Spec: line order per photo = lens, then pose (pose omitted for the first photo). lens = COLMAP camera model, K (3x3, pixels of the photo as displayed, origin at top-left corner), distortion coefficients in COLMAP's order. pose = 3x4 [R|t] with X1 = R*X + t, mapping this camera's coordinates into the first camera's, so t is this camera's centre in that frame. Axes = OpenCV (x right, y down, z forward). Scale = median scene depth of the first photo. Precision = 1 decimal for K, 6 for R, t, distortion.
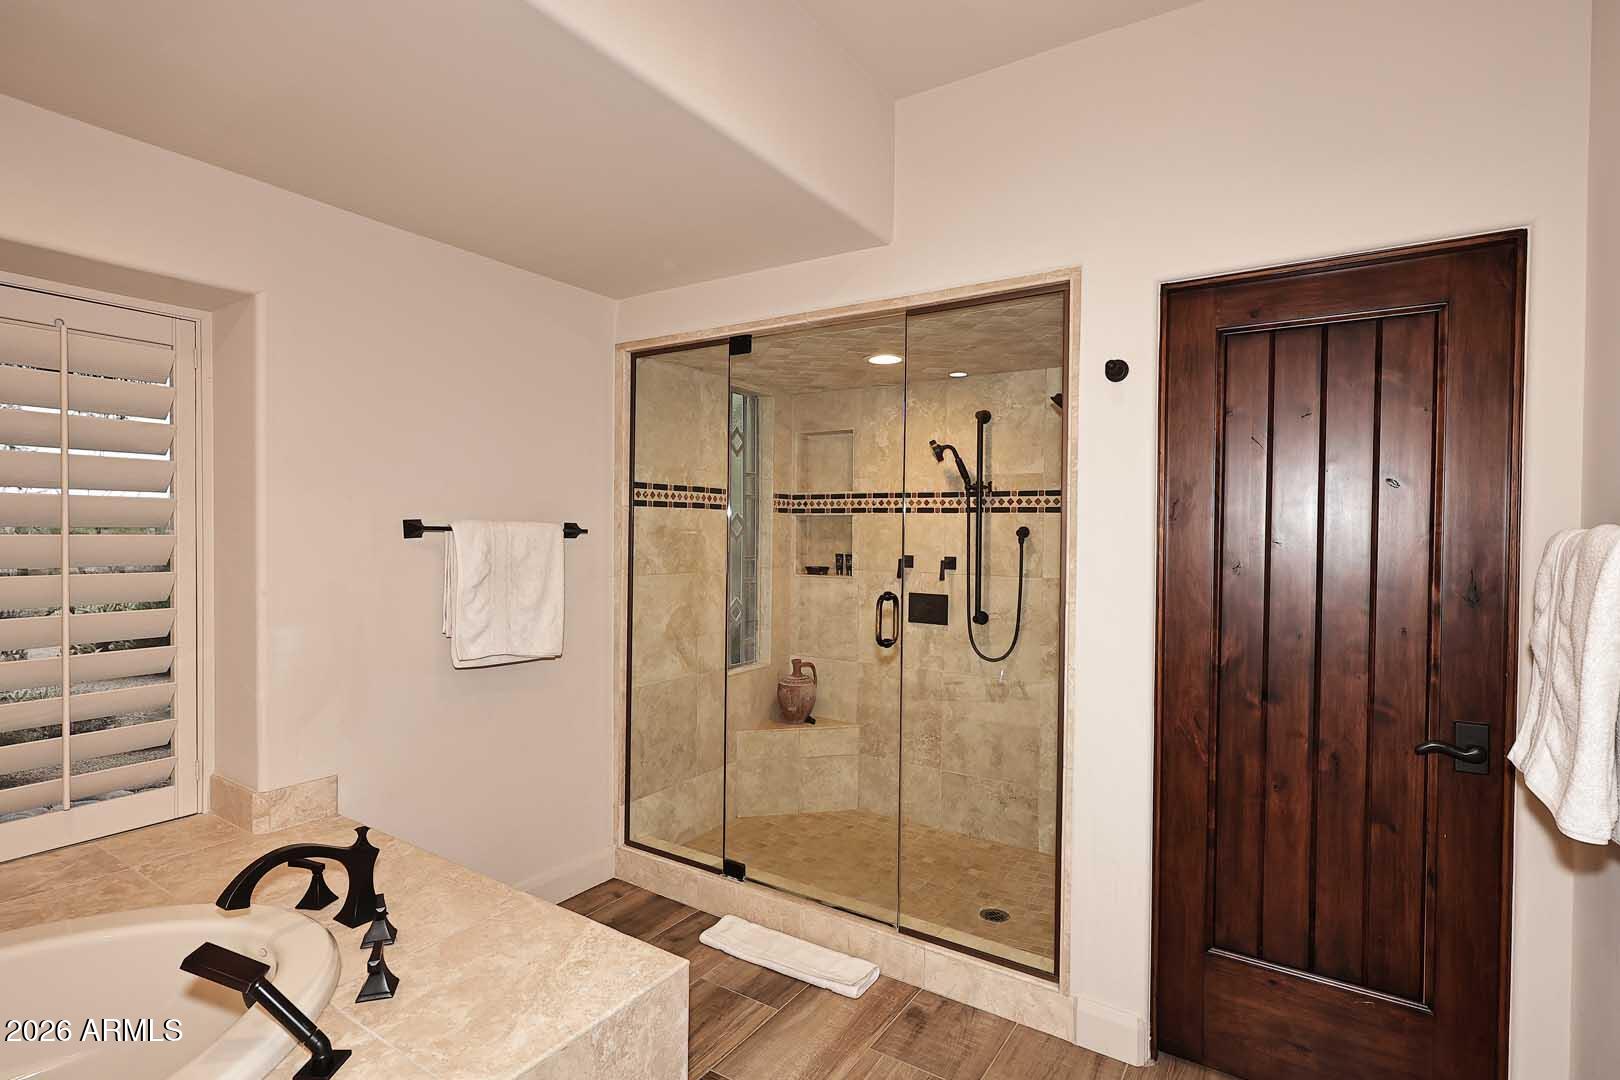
lens RADIAL K [[781.6, 0, 814.0], [0, 781.6, 541.0], [0, 0, 1]] dist [-0.003456, -0.000598]
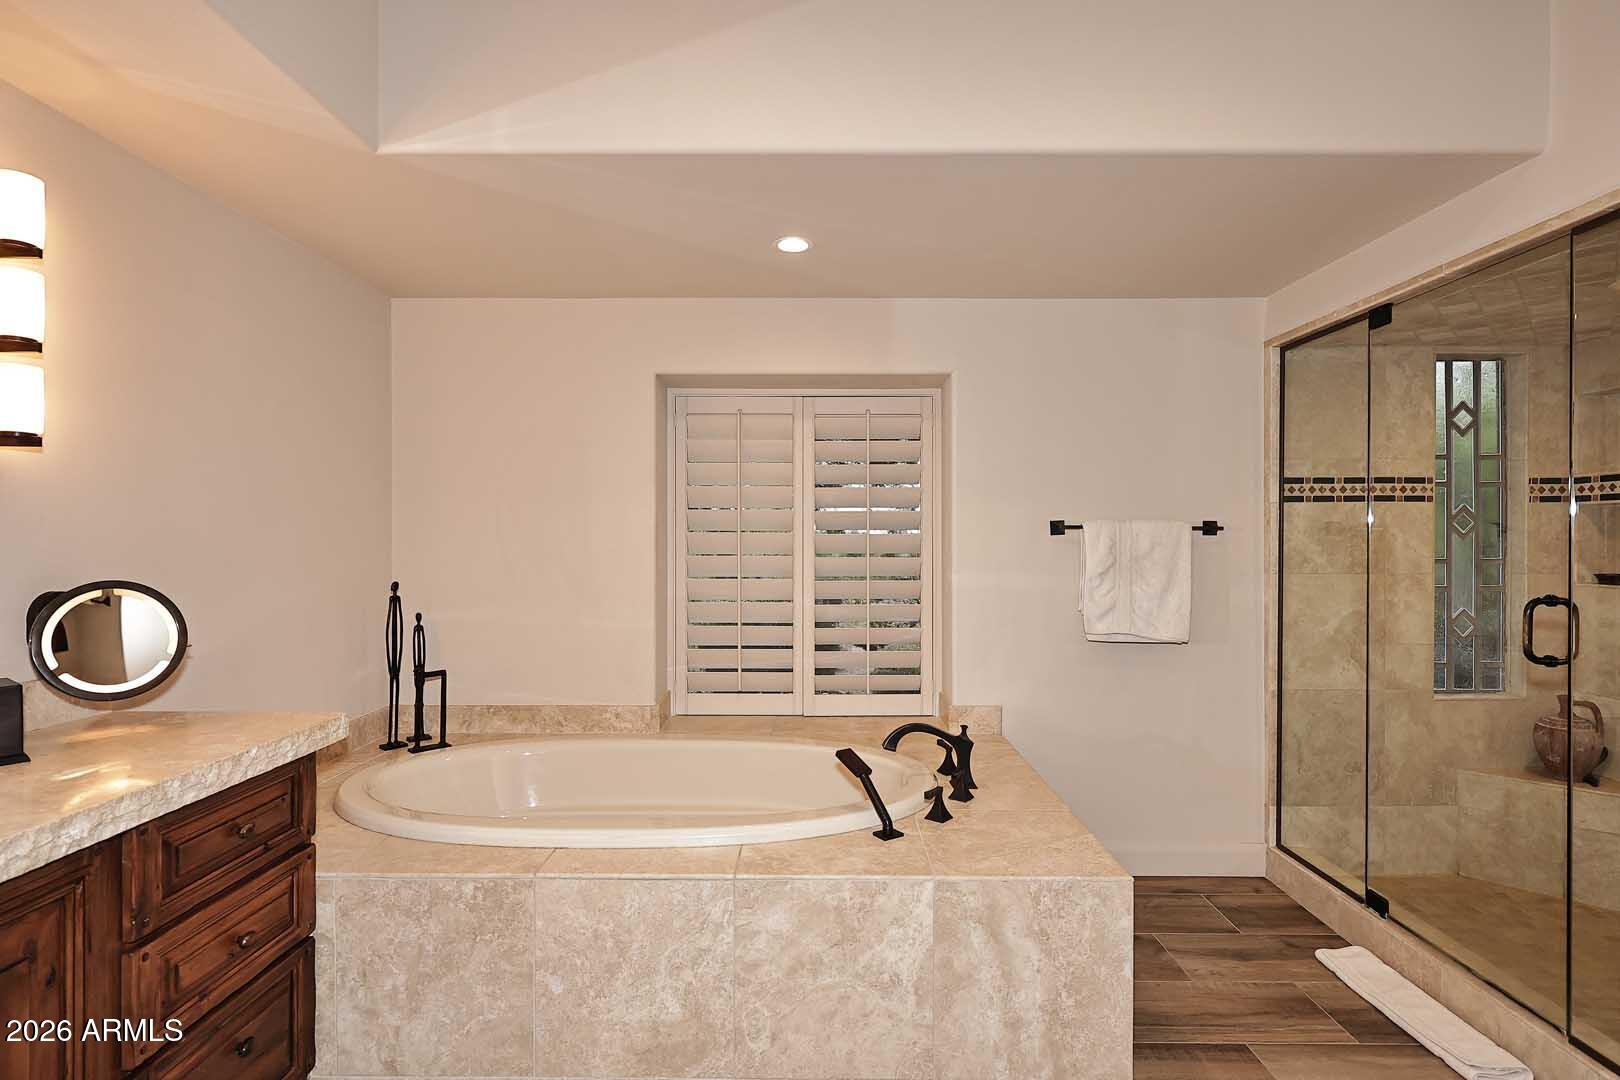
lens RADIAL K [[806.6, 0, 814.1], [0, 806.6, 540.0], [0, 0, 1]] dist [-0.002674, -0.000554]
pose [[0.539337, -0.011005, -0.842018, 0.309378], [-0.003771, 0.999873, -0.015484, 0.020906], [0.842082, 0.011526, 0.539227, -0.040738]]
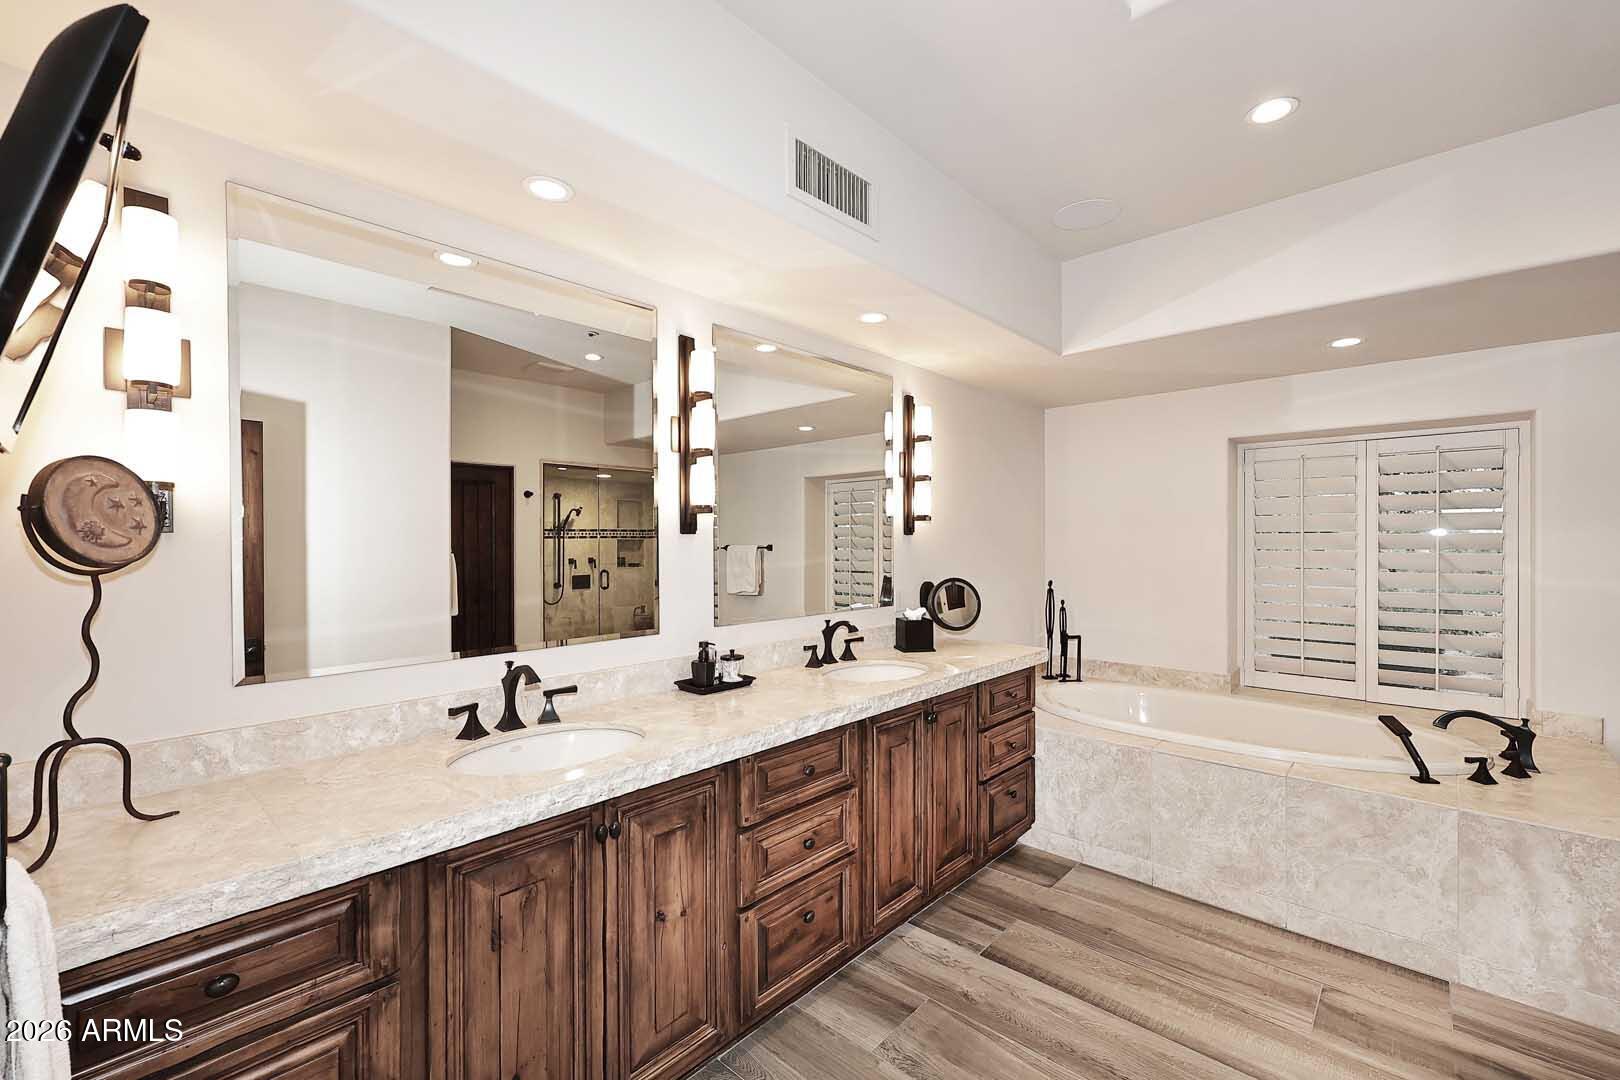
lens RADIAL K [[686.4, 0, 812.0], [0, 686.4, 544.7], [0, 0, 1]] dist [0.004364, -0.000635]
pose [[-0.163414, -0.006698, -0.986535, 0.680648], [-0.011233, 0.999925, -0.004928, -0.002554], [0.986494, 0.010277, -0.163477, -0.194099]]
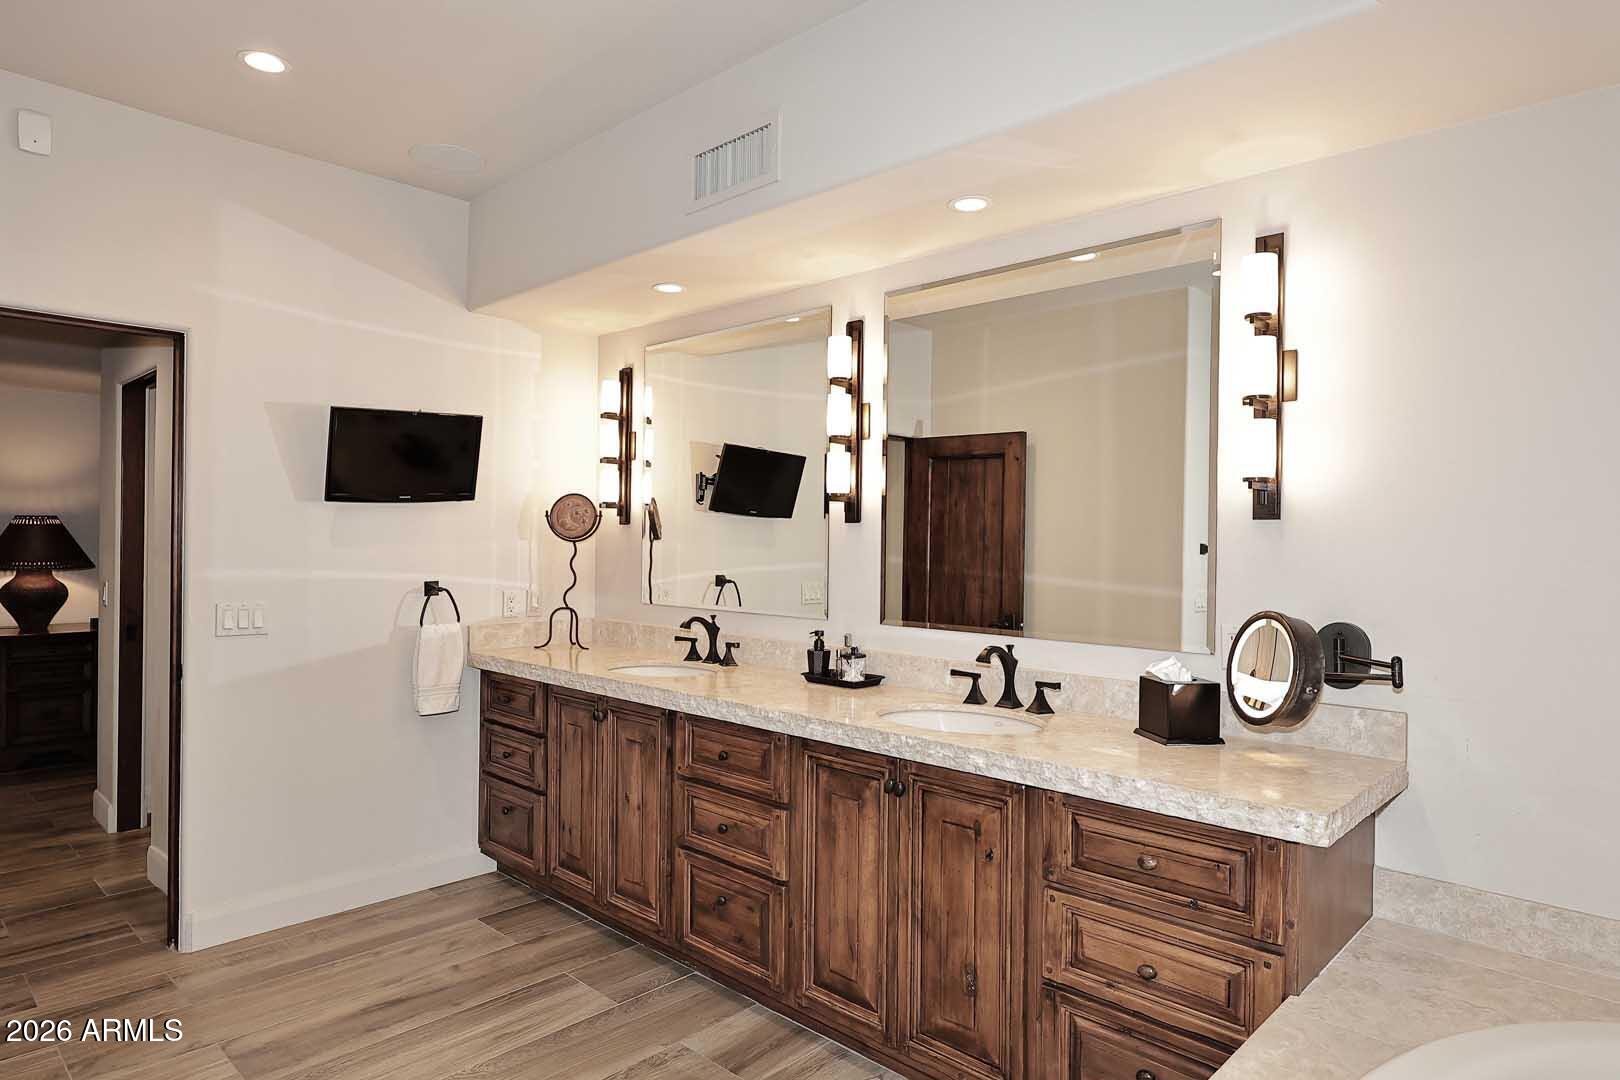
lens RADIAL K [[944.9, 0, 813.5], [0, 944.9, 532.9], [0, 0, 1]] dist [-0.004266, -0.000087]
pose [[-0.982687, -0.023679, 0.183755, -0.230543], [-0.022433, 0.999709, 0.008855, -0.013938], [-0.183911, 0.004579, -0.982932, 0.586981]]
